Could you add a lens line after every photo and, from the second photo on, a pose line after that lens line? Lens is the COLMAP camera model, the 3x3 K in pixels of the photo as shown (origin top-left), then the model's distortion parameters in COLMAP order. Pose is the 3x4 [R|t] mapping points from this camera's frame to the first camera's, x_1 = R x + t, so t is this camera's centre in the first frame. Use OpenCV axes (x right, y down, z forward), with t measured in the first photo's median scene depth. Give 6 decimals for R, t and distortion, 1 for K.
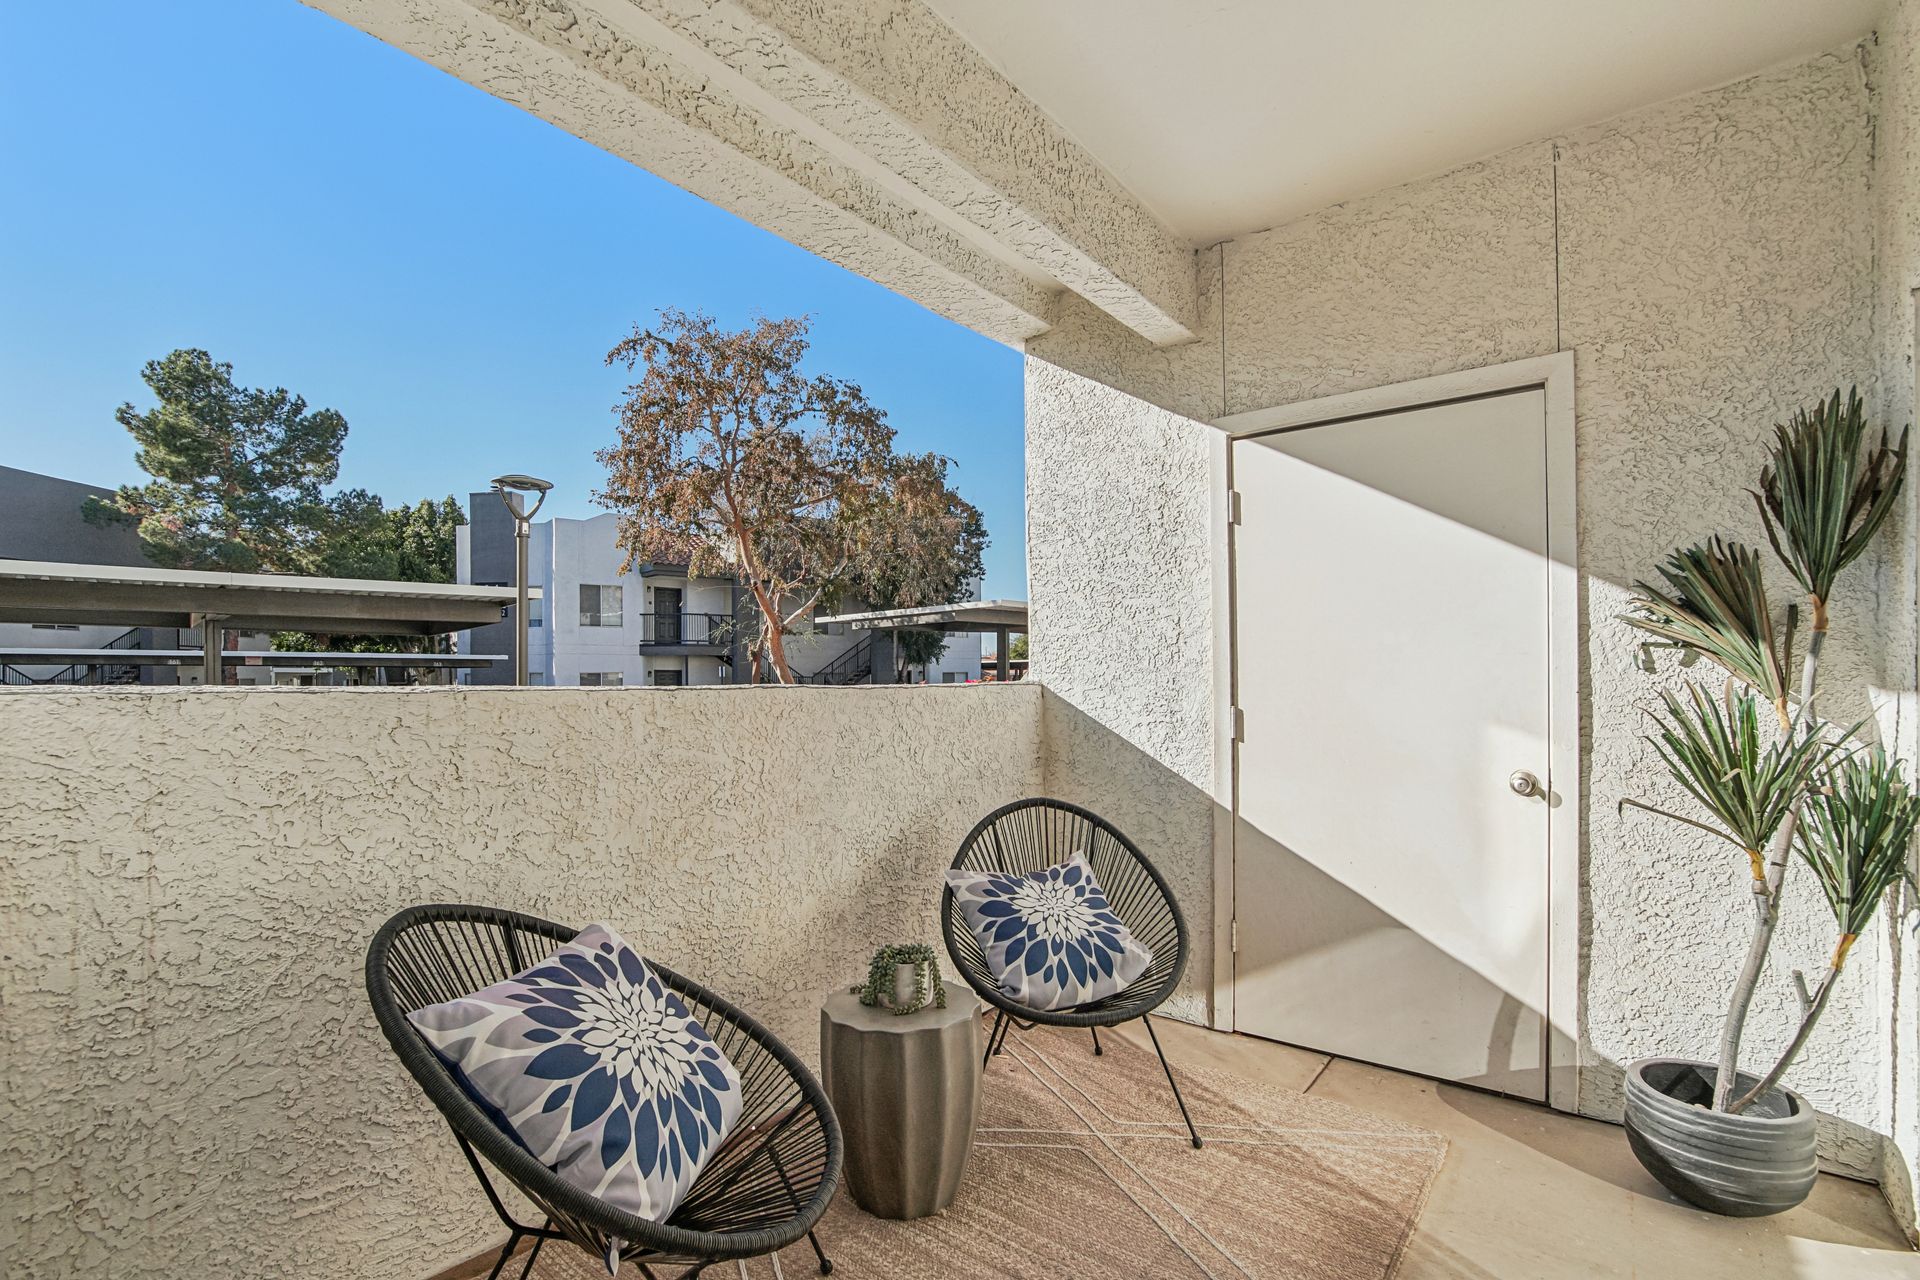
lens RADIAL K [[874.4, 0, 951.8], [0, 874.4, 676.6], [0, 0, 1]] dist [-0.030602, 0.004925]
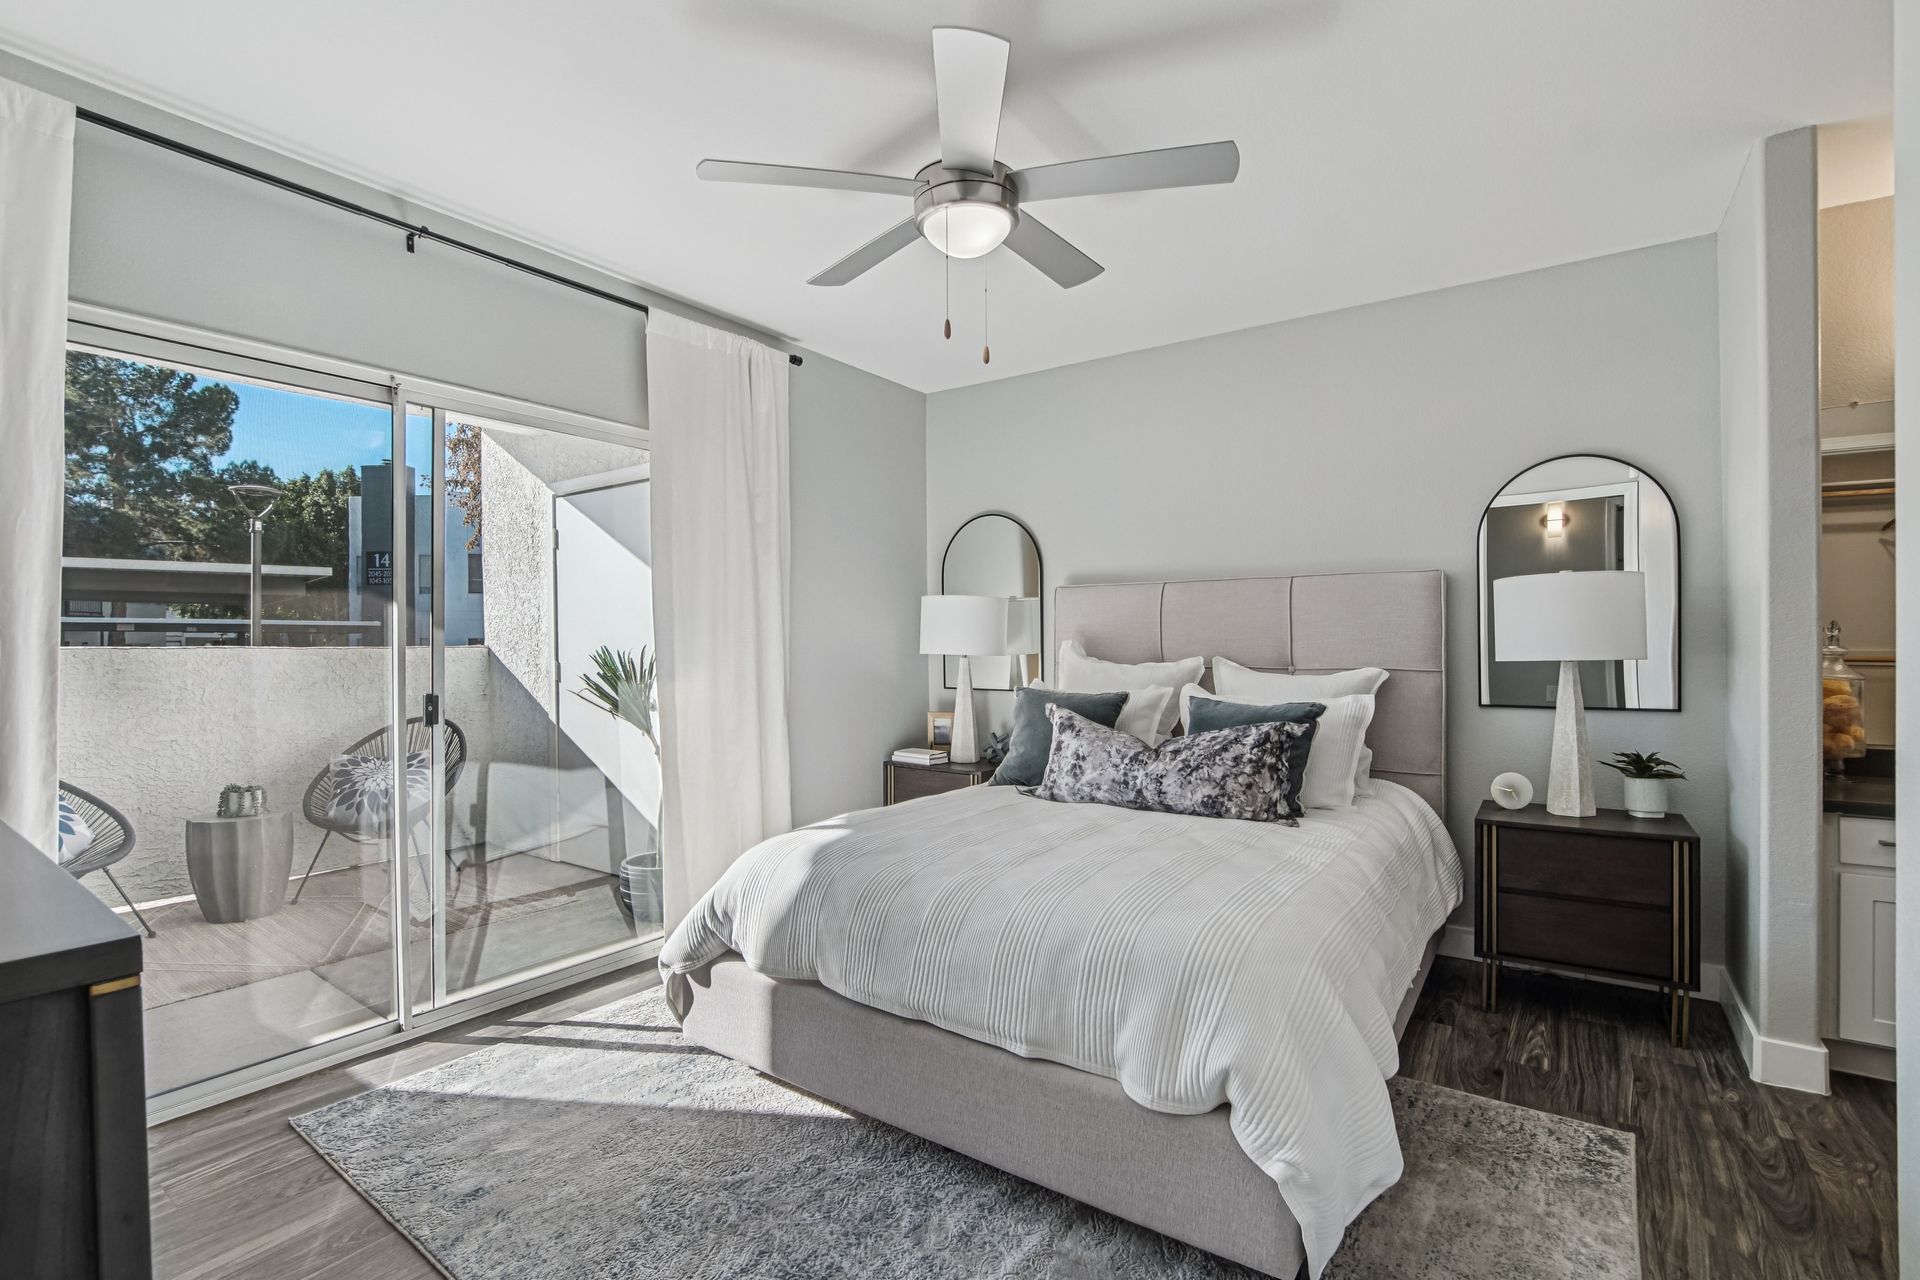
lens RADIAL K [[874.4, 0, 964.9], [0, 874.4, 642.4], [0, 0, 1]] dist [-0.030602, 0.004925]
pose [[0.998494, 0.001831, 0.054825, 0.120342], [-0.001798, 0.999998, -0.000653, -0.000032], [-0.054826, 0.000553, 0.998496, -0.080230]]
